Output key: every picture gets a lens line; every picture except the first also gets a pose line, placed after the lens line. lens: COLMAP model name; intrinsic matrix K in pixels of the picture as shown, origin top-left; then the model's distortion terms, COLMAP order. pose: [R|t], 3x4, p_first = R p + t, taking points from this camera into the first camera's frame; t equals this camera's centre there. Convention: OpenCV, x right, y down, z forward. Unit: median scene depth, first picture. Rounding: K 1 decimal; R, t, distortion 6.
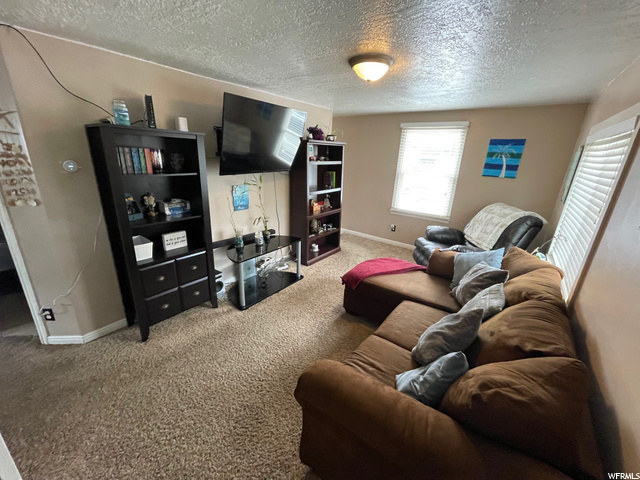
lens RADIAL K [[259.0, 0, 321.6], [0, 259.0, 239.6], [0, 0, 1]] dist [-0.002653, 0.000550]
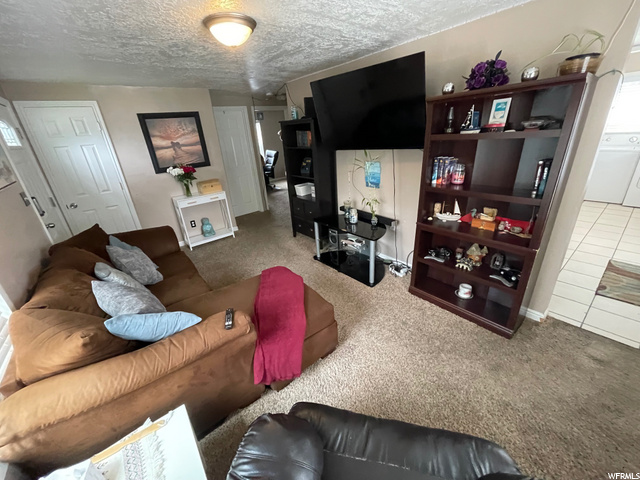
lens RADIAL K [[259.0, 0, 322.3], [0, 259.0, 238.6], [0, 0, 1]] dist [-0.002653, 0.000550]
pose [[-0.248683, 0.351043, -0.902732, 0.694489], [-0.245115, 0.878865, 0.409286, -0.297886], [0.937057, 0.323056, -0.132512, 1.009270]]
